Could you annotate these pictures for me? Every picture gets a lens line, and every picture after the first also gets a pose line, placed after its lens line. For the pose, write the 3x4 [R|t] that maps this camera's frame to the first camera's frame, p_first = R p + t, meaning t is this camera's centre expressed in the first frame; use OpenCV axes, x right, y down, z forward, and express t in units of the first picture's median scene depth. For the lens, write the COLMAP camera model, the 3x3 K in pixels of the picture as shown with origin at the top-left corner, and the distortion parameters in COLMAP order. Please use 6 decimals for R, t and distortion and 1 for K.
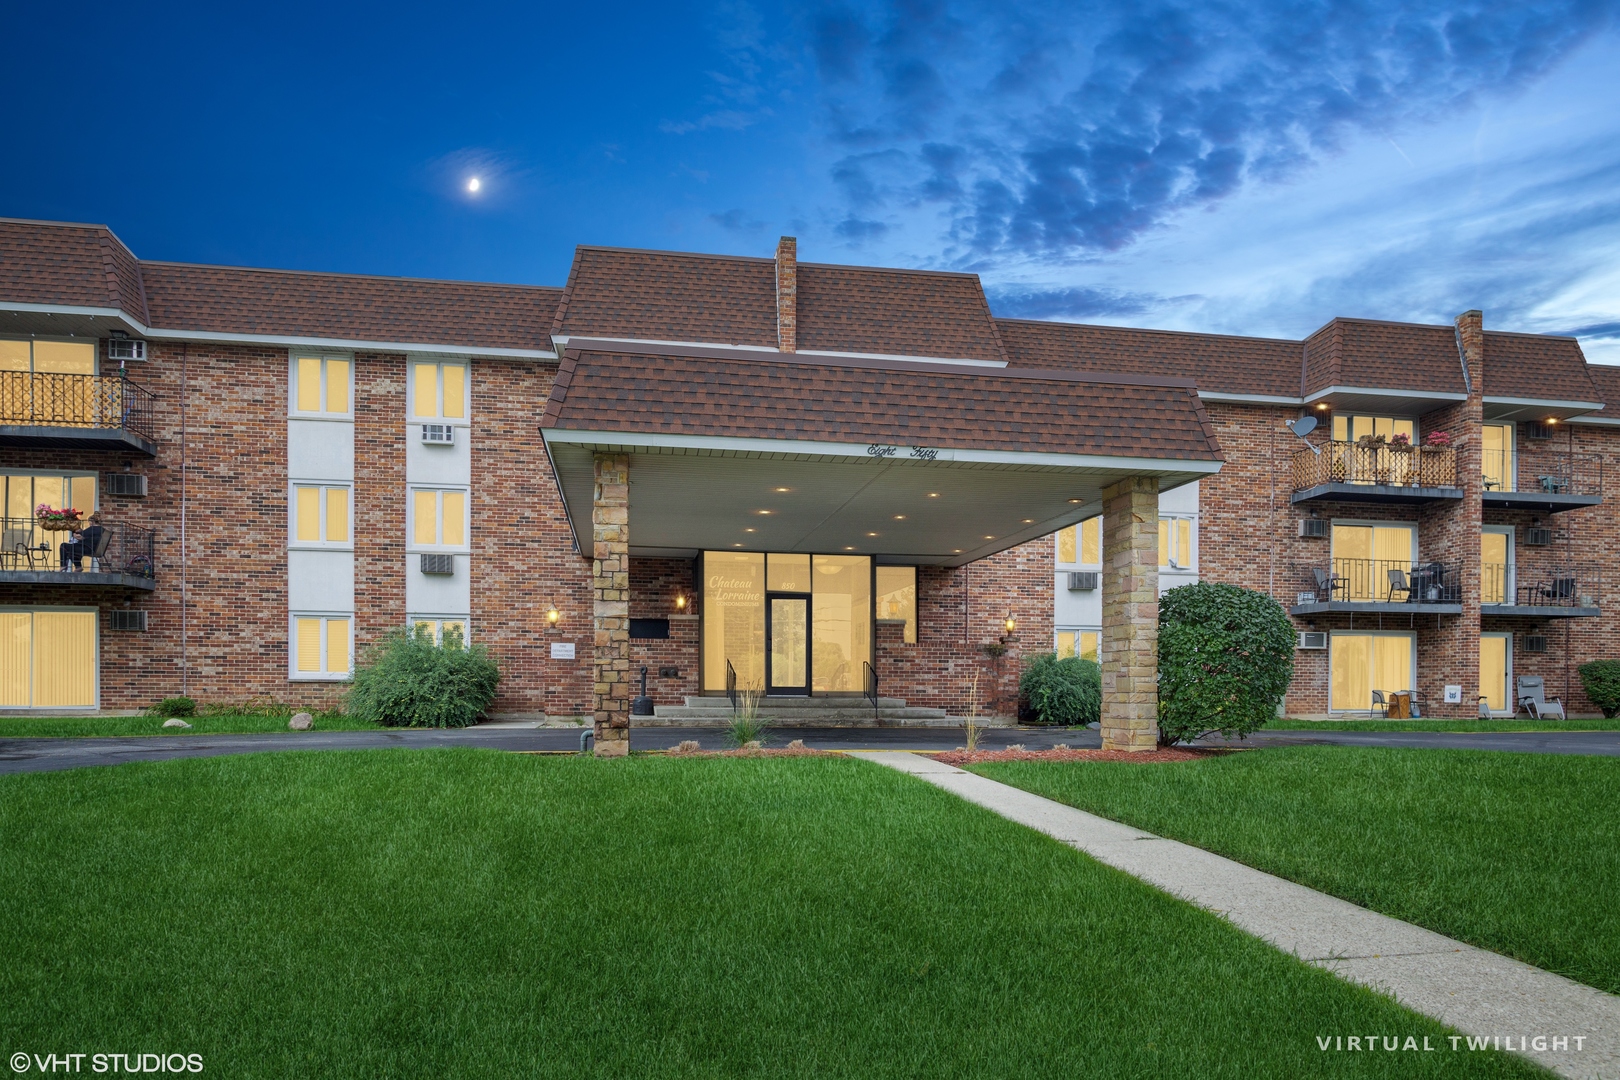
lens RADIAL K [[1074.2, 0, 812.5], [0, 1074.2, 547.5], [0, 0, 1]] dist [-0.010446, -0.011803]
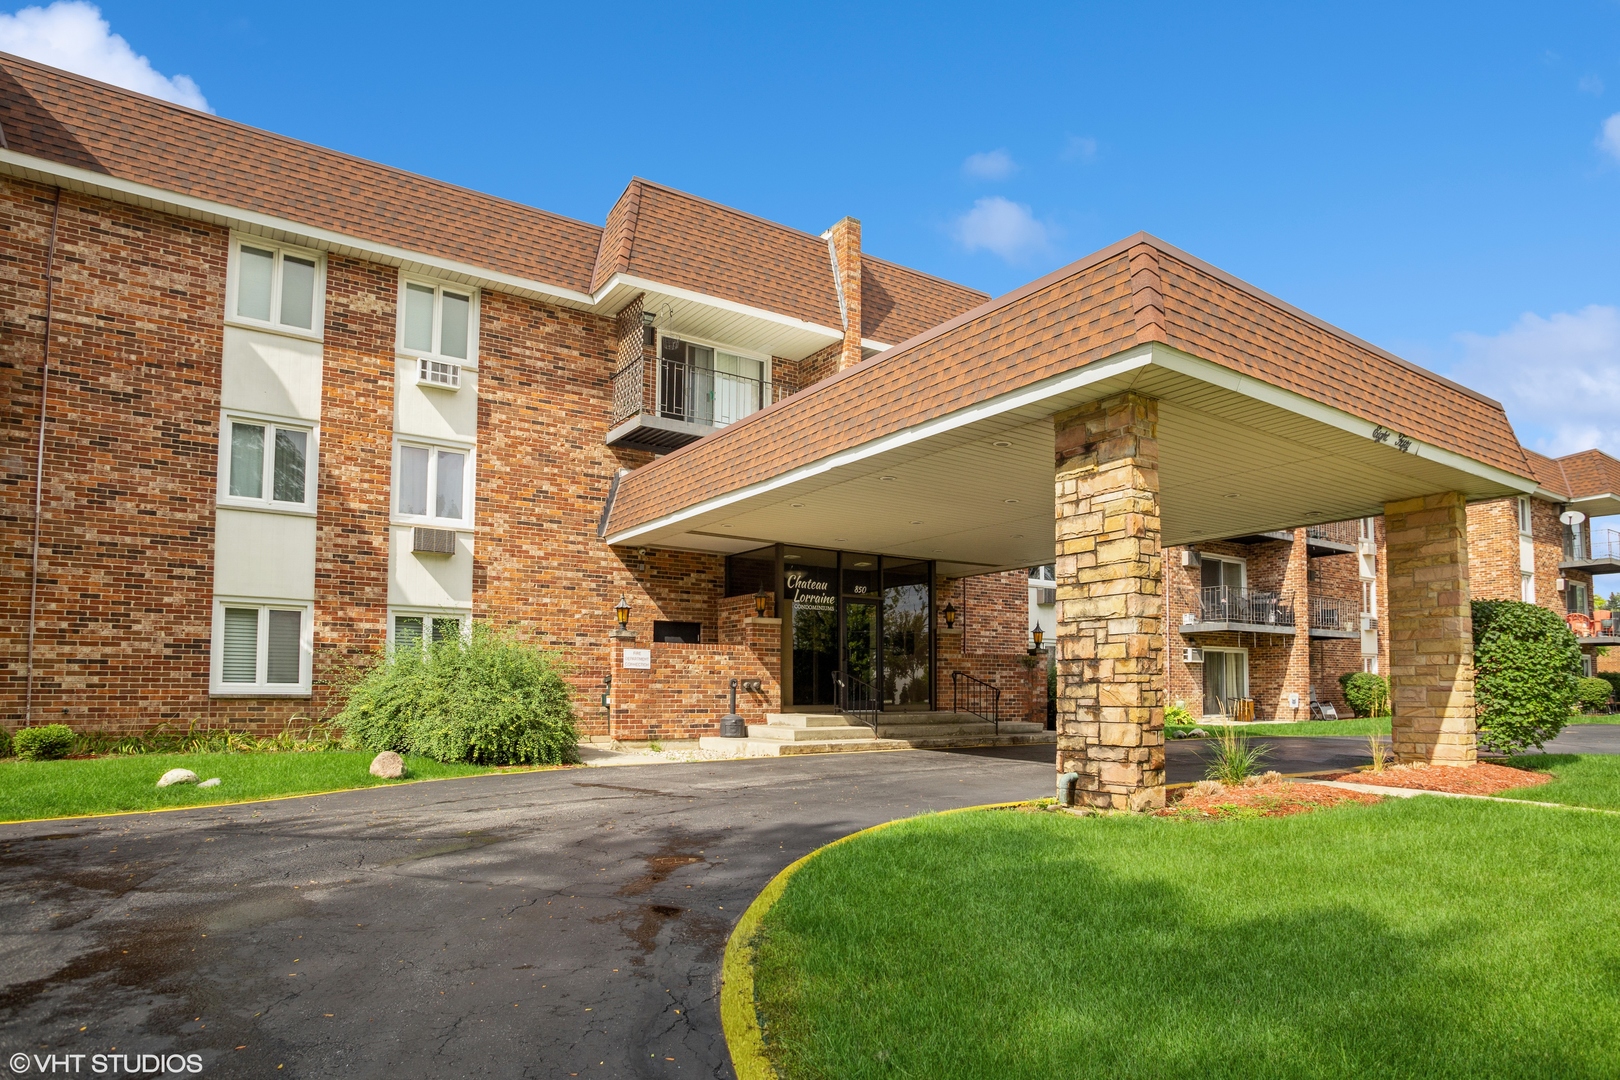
lens RADIAL K [[919.7, 0, 818.5], [0, 919.7, 530.4], [0, 0, 1]] dist [-0.033651, 0.015340]
pose [[0.910955, 0.067223, 0.406992, -0.367853], [-0.049651, 0.997328, -0.053597, 0.028676], [-0.409507, 0.028616, 0.911858, 0.295301]]
